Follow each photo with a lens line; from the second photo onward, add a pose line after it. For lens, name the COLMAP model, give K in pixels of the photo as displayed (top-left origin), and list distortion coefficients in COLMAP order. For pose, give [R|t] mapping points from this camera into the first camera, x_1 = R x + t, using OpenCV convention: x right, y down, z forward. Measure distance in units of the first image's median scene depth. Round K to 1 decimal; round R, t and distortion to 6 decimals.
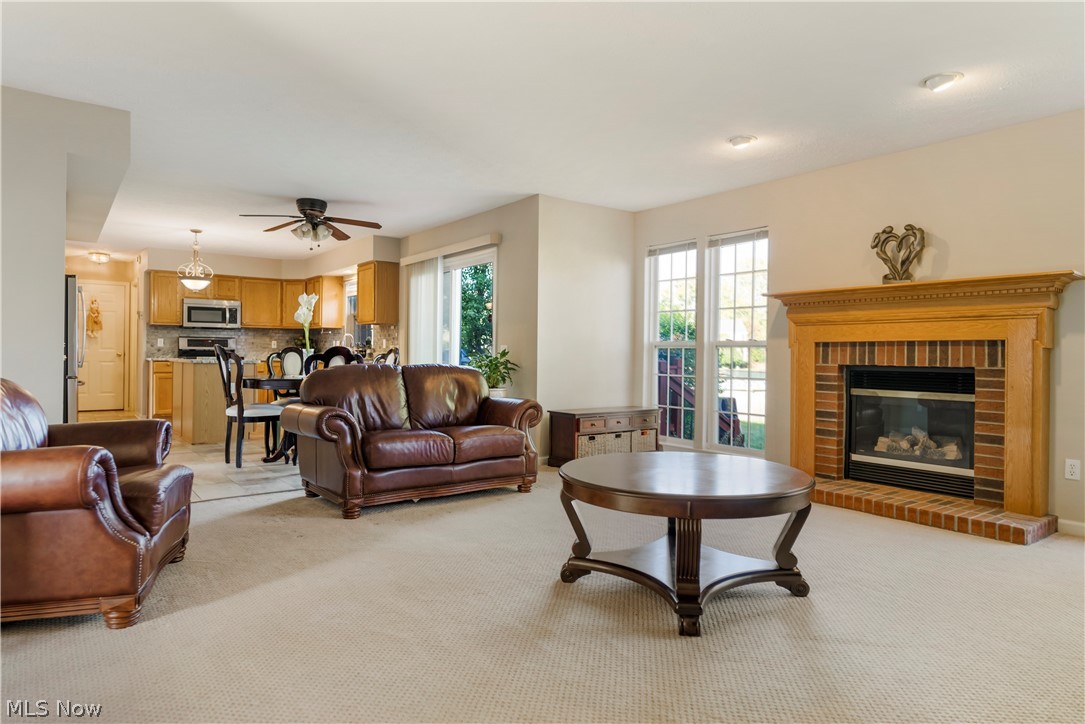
lens RADIAL K [[654.7, 0, 540.1], [0, 654.7, 357.2], [0, 0, 1]] dist [-0.003936, -0.001761]
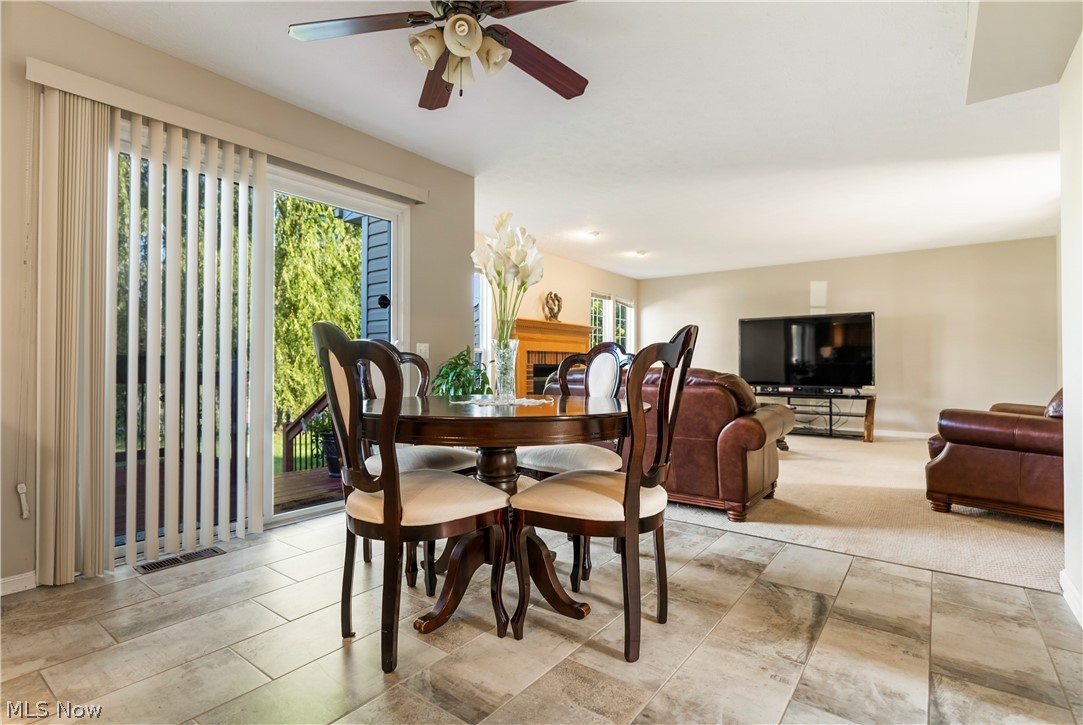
lens RADIAL K [[524.1, 0, 546.2], [0, 524.1, 361.7], [0, 0, 1]] dist [-0.014042, -0.000401]
pose [[-0.283431, -0.004915, 0.958980, -0.664428], [-0.005243, 0.999980, 0.003576, 0.000503], [-0.958978, -0.004014, -0.283451, 1.019077]]
